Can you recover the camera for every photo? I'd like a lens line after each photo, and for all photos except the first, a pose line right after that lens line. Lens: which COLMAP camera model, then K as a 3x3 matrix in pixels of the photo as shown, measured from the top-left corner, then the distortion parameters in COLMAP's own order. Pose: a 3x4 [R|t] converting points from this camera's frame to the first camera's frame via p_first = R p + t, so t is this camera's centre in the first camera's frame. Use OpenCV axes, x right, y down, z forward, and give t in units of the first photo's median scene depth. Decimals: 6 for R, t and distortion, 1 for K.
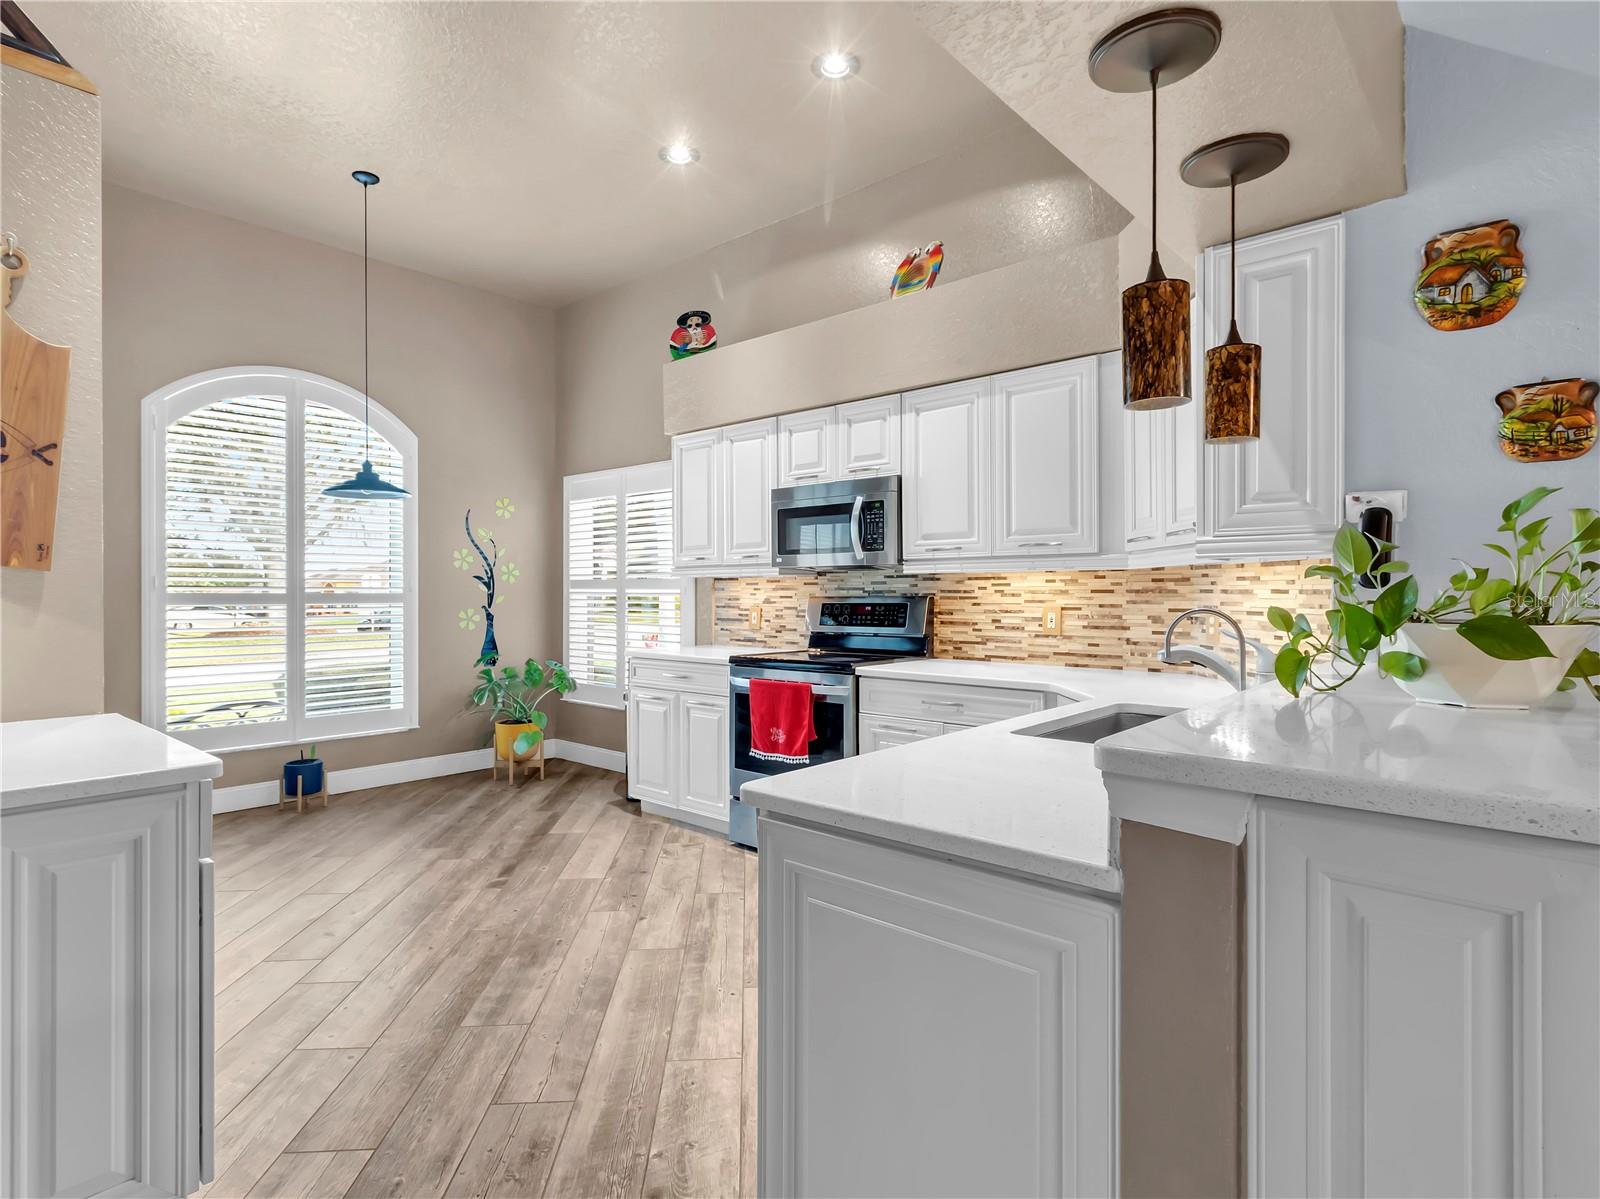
lens RADIAL K [[846.2, 0, 800.0], [0, 846.2, 599.5], [0, 0, 1]] dist [-0.000198, 0.000157]
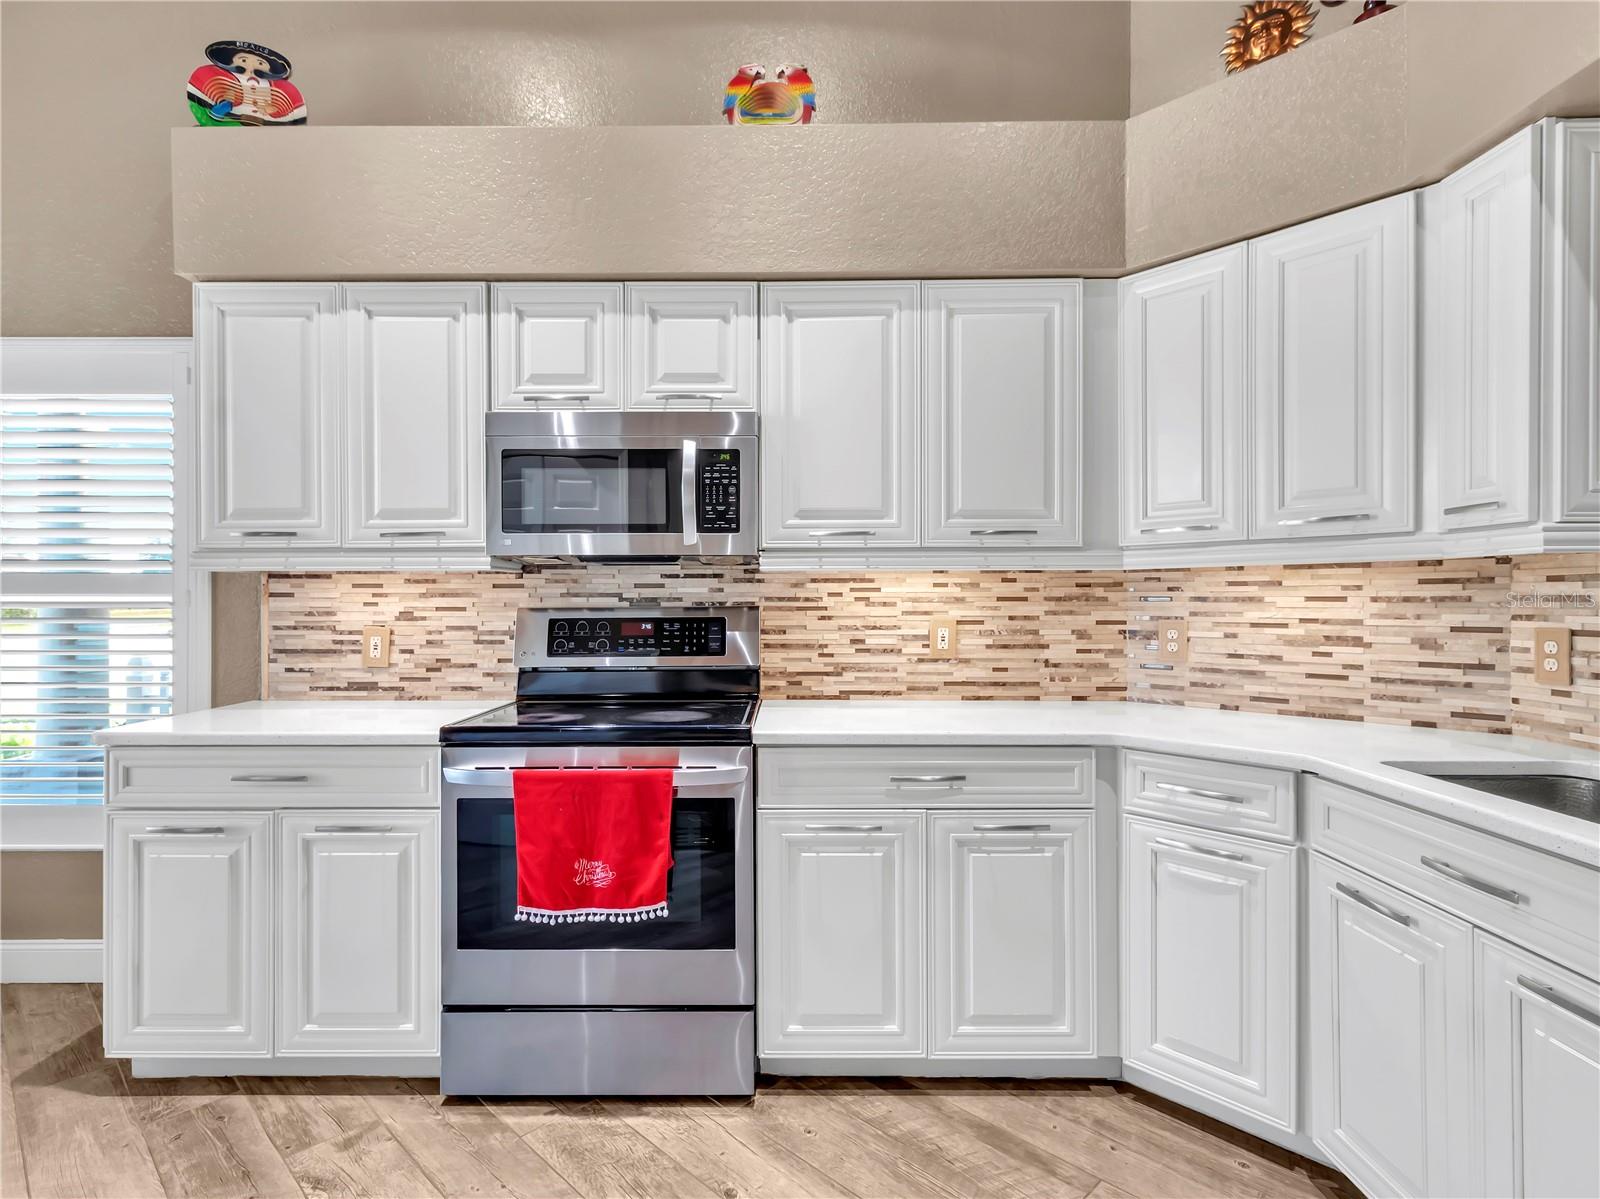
lens RADIAL K [[844.9, 0, 779.6], [0, 844.9, 602.8], [0, 0, 1]] dist [0.005395, 0.000531]
pose [[0.751419, -0.002517, 0.659821, -0.277685], [0.006318, 0.999974, -0.003381, -0.004549], [-0.659795, 0.006709, 0.751415, 0.516265]]
